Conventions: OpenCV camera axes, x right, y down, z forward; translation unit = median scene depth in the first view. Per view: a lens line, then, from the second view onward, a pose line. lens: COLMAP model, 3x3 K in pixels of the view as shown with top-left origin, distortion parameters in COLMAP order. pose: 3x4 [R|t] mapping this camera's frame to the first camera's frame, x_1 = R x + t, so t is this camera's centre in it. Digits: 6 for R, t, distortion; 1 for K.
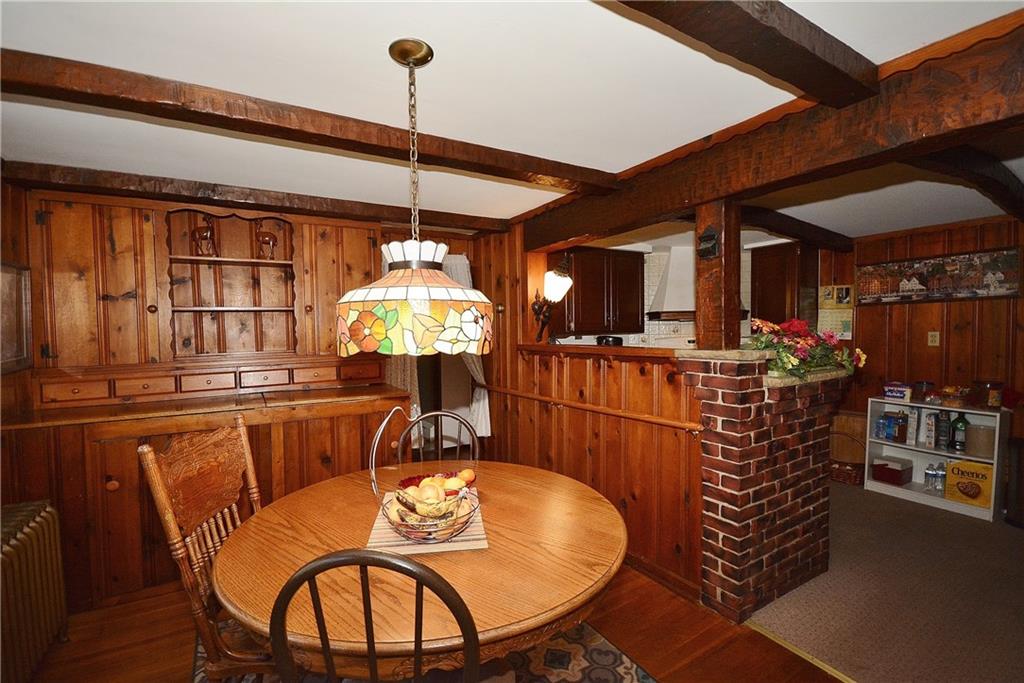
lens RADIAL K [[447.4, 0, 512.0], [0, 447.4, 341.5], [0, 0, 1]] dist [-0.001133, -0.000095]
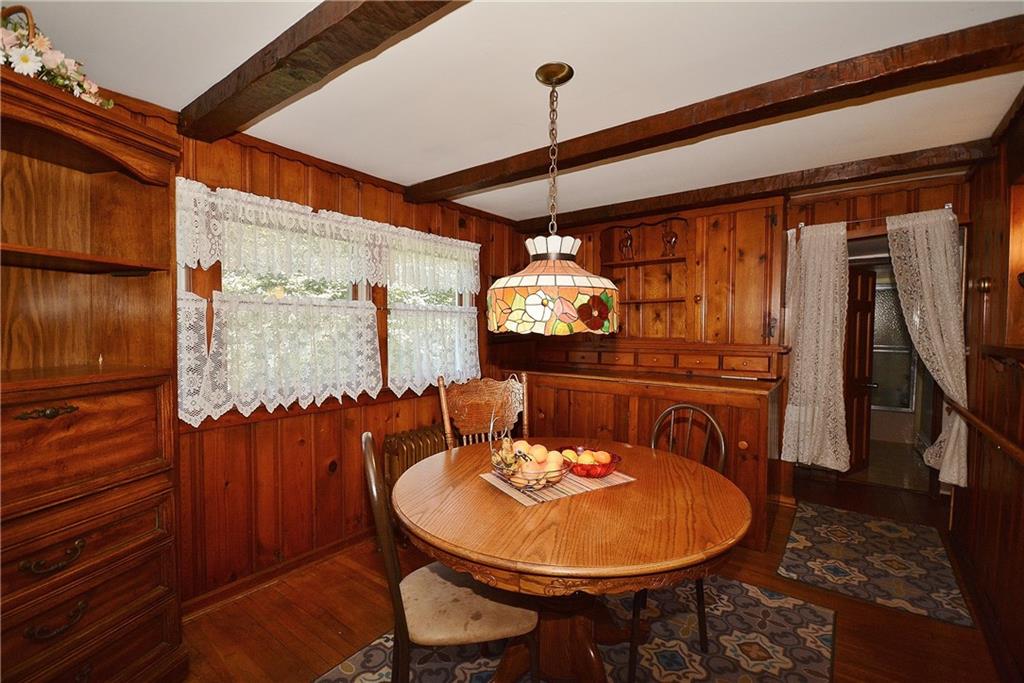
lens RADIAL K [[460.0, 0, 514.8], [0, 460.0, 327.0], [0, 0, 1]] dist [0.001501, 0.000050]
pose [[0.371990, 0.017379, -0.928074, 0.565373], [-0.034212, 0.999402, 0.005002, 0.004893], [0.927606, 0.029890, 0.372363, 0.302052]]
